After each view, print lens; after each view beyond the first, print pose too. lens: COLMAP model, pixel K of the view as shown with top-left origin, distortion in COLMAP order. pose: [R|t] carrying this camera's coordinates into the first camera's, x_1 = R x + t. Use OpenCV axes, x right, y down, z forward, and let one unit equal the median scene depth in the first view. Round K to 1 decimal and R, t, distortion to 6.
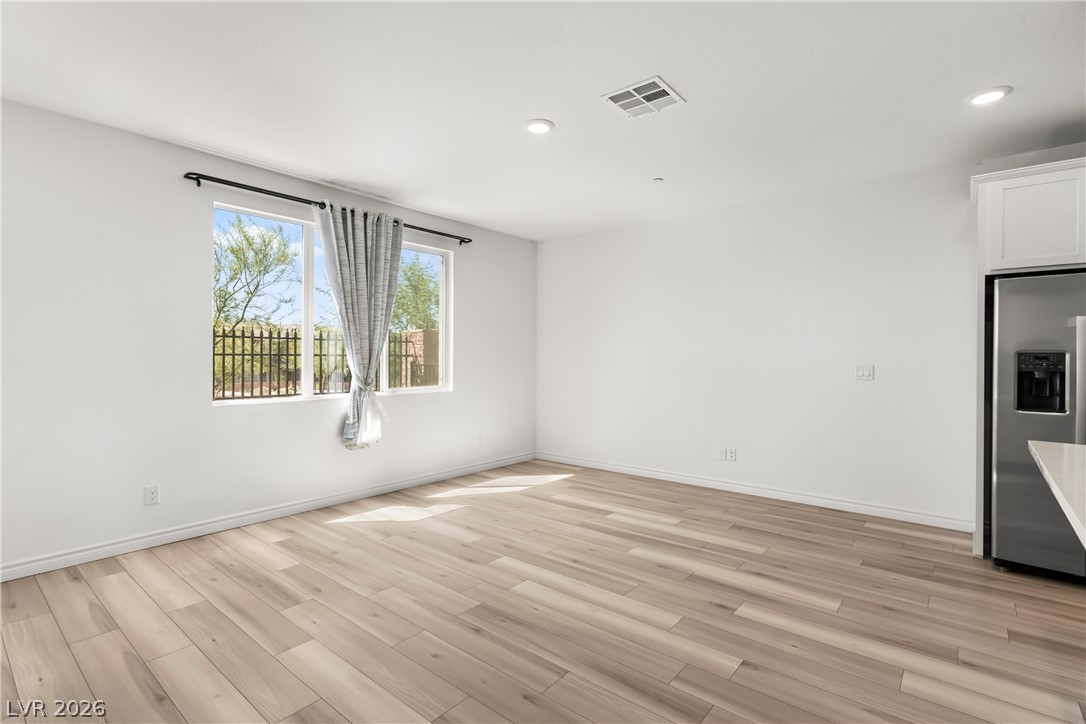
lens RADIAL K [[512.9, 0, 544.4], [0, 512.9, 358.8], [0, 0, 1]] dist [0.001742, 0.000672]
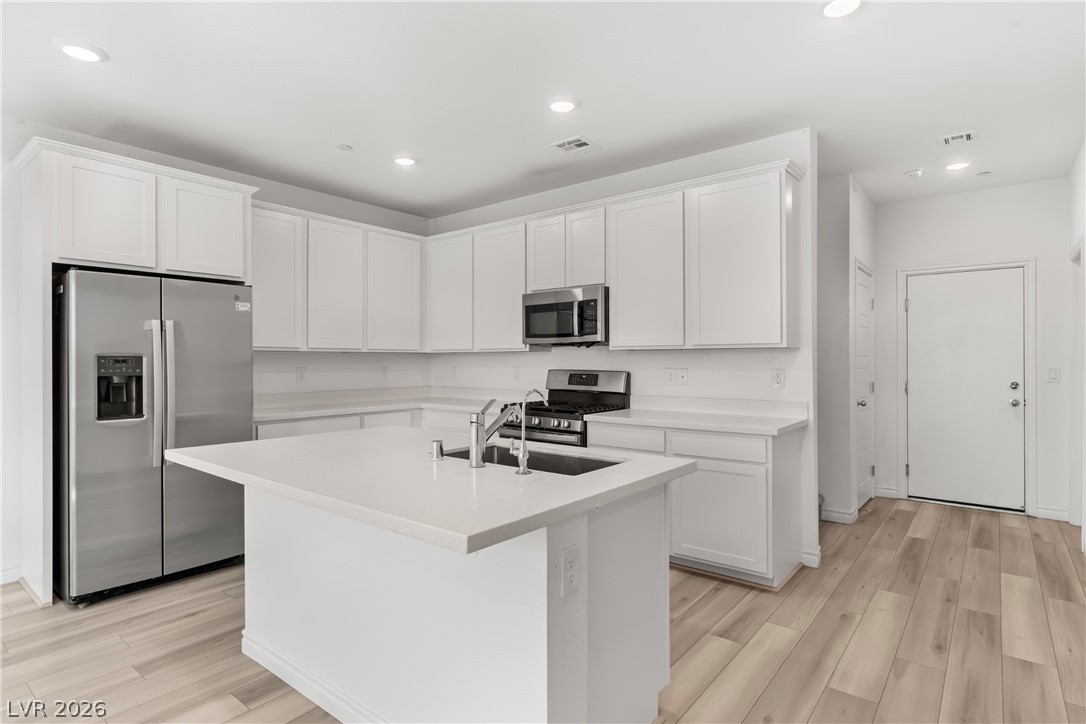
lens RADIAL K [[561.7, 0, 543.7], [0, 561.7, 360.2], [0, 0, 1]] dist [0.000812, 0.000672]
pose [[-0.014944, -0.004340, 0.999879, -0.051301], [0.006988, 0.999966, 0.004445, -0.002489], [-0.999864, 0.007054, -0.014913, 0.186103]]
